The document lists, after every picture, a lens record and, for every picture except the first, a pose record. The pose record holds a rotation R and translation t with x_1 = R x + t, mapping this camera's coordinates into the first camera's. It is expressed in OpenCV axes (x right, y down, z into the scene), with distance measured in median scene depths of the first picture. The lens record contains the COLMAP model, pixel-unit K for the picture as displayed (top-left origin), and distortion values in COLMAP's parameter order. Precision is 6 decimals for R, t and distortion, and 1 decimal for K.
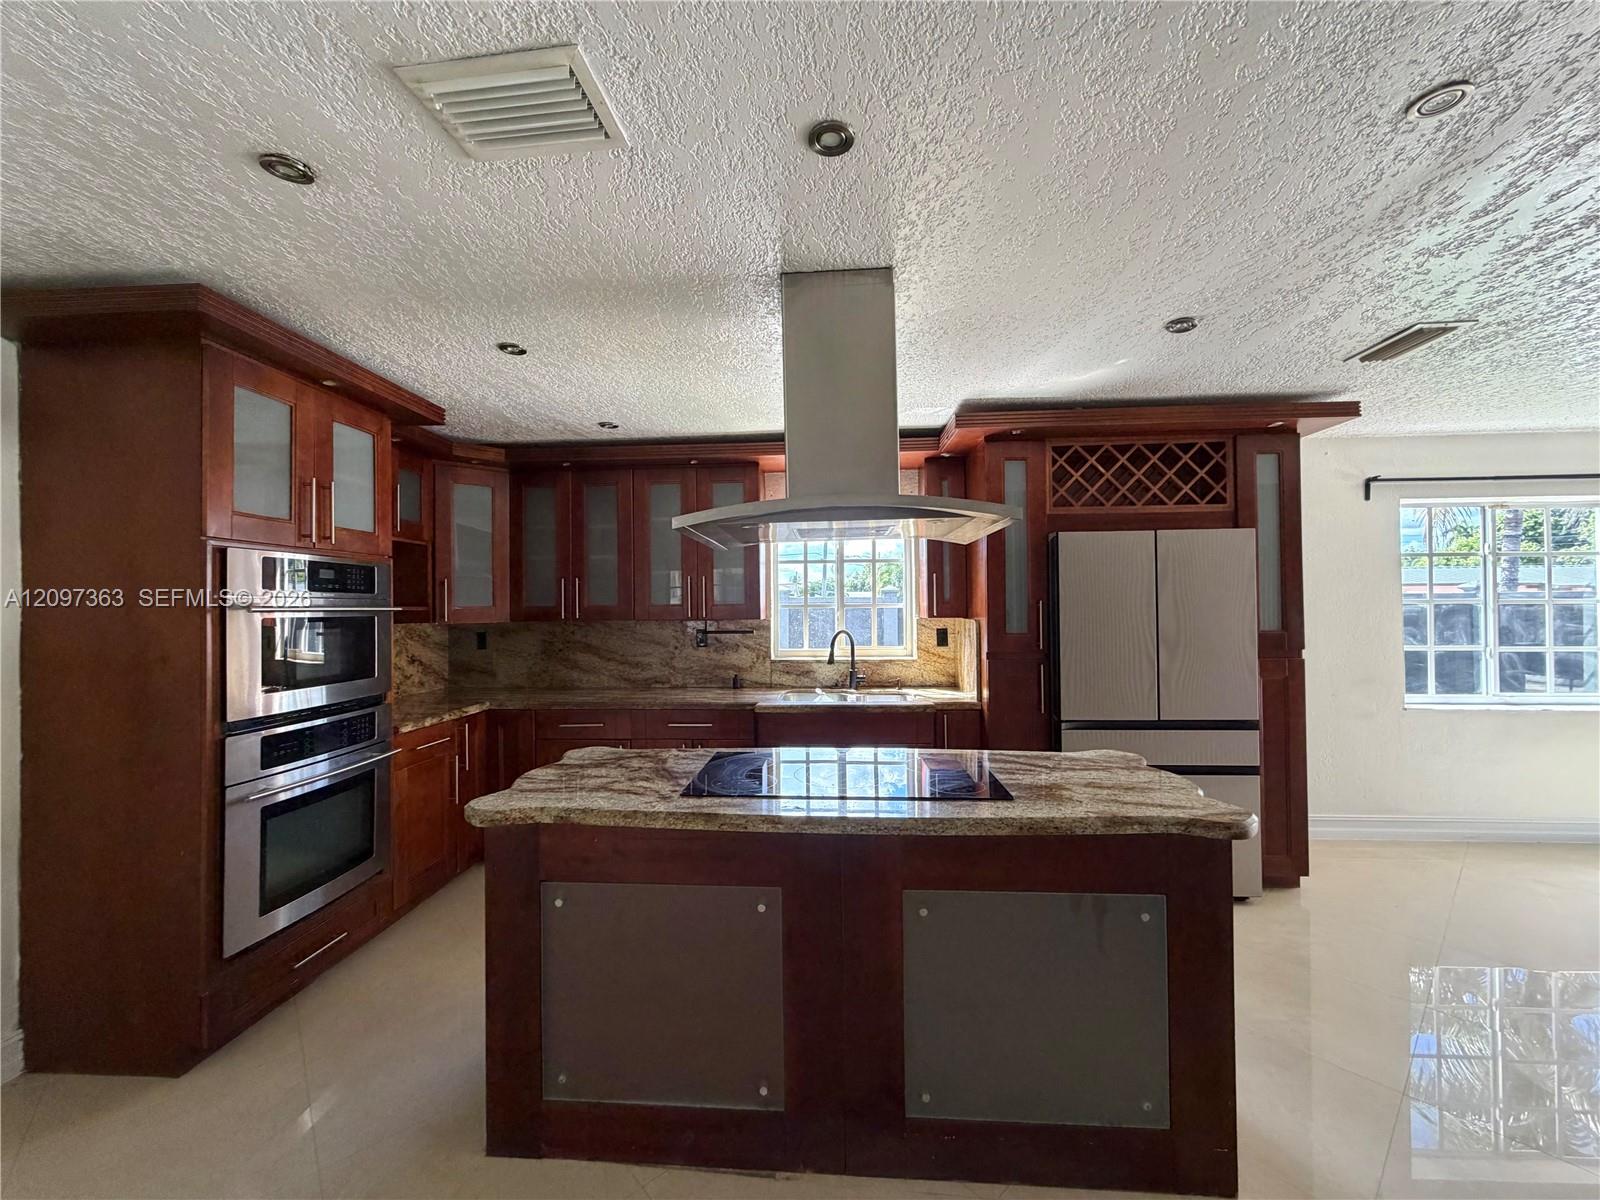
lens RADIAL K [[638.1, 0, 807.8], [0, 638.1, 606.7], [0, 0, 1]] dist [-0.000175, -0.001571]
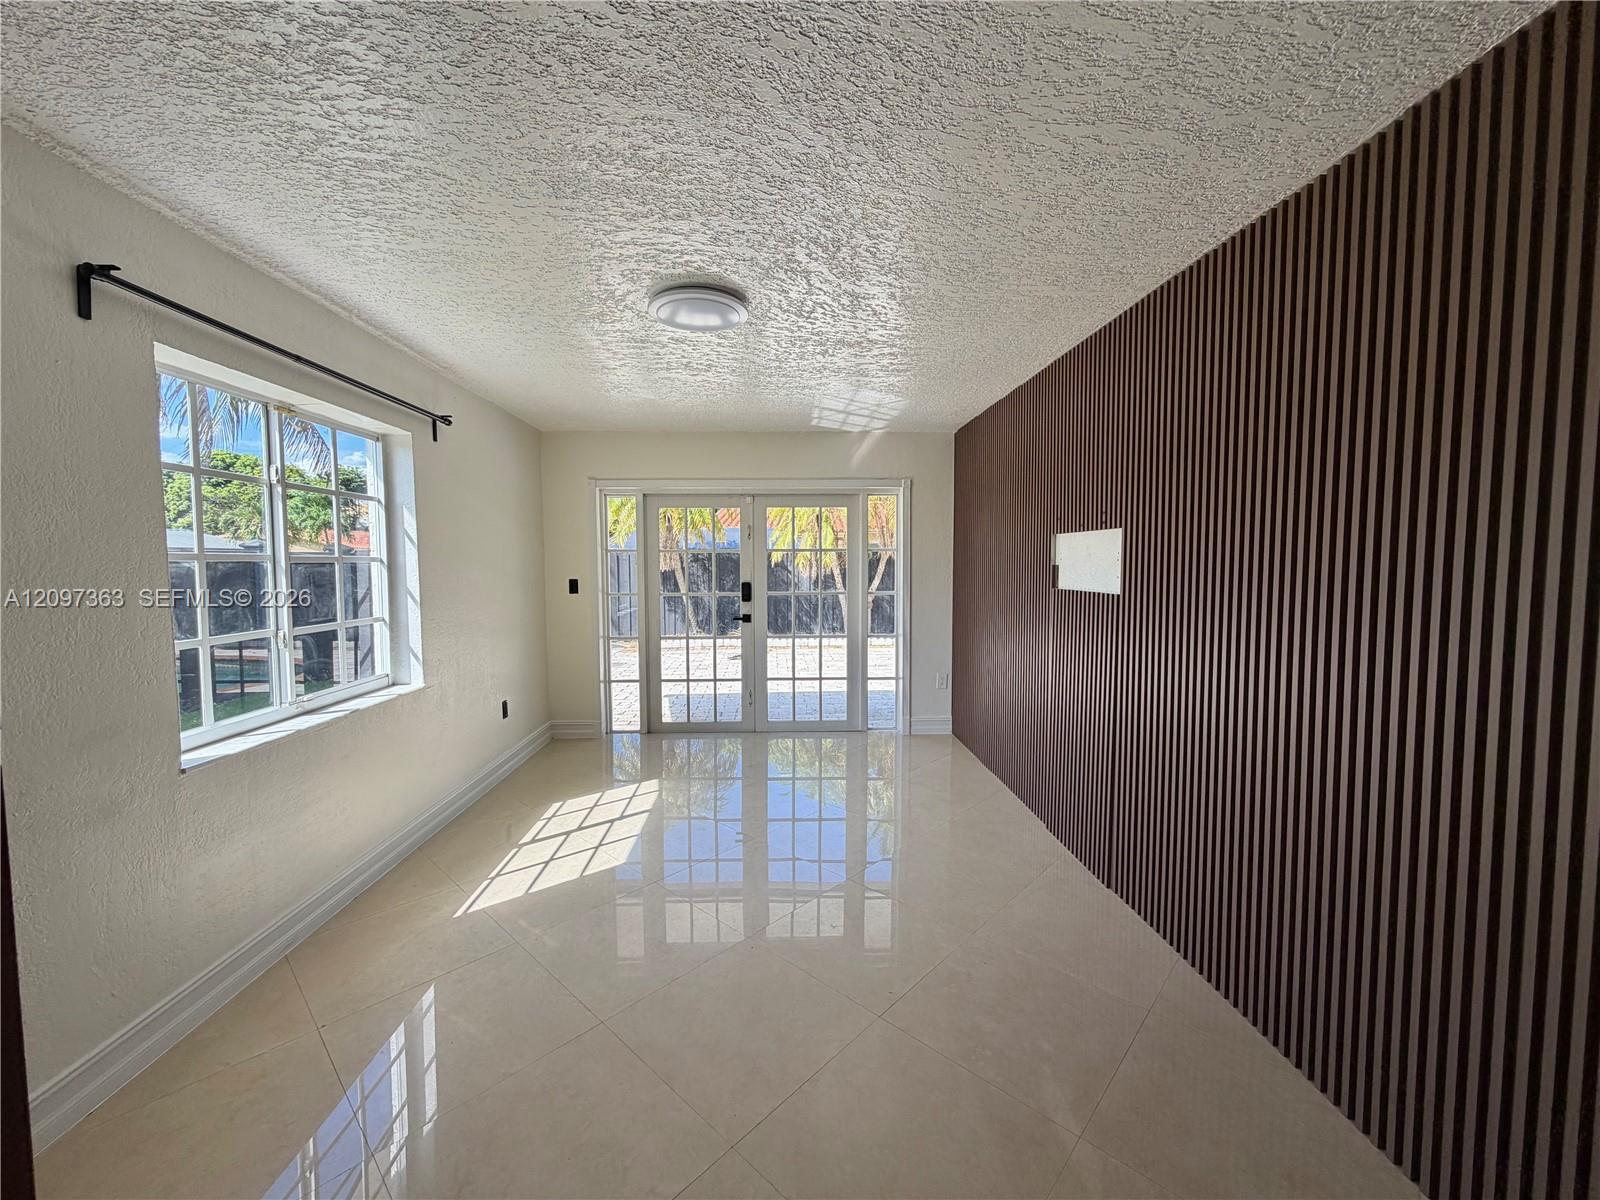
lens RADIAL K [[638.1, 0, 796.1], [0, 638.1, 601.9], [0, 0, 1]] dist [-0.000175, -0.001571]
pose [[-0.107543, -0.052776, 0.992799, 0.381311], [-0.002793, 0.998602, 0.052782, -0.000073], [-0.994196, 0.002903, -0.107540, 0.555767]]
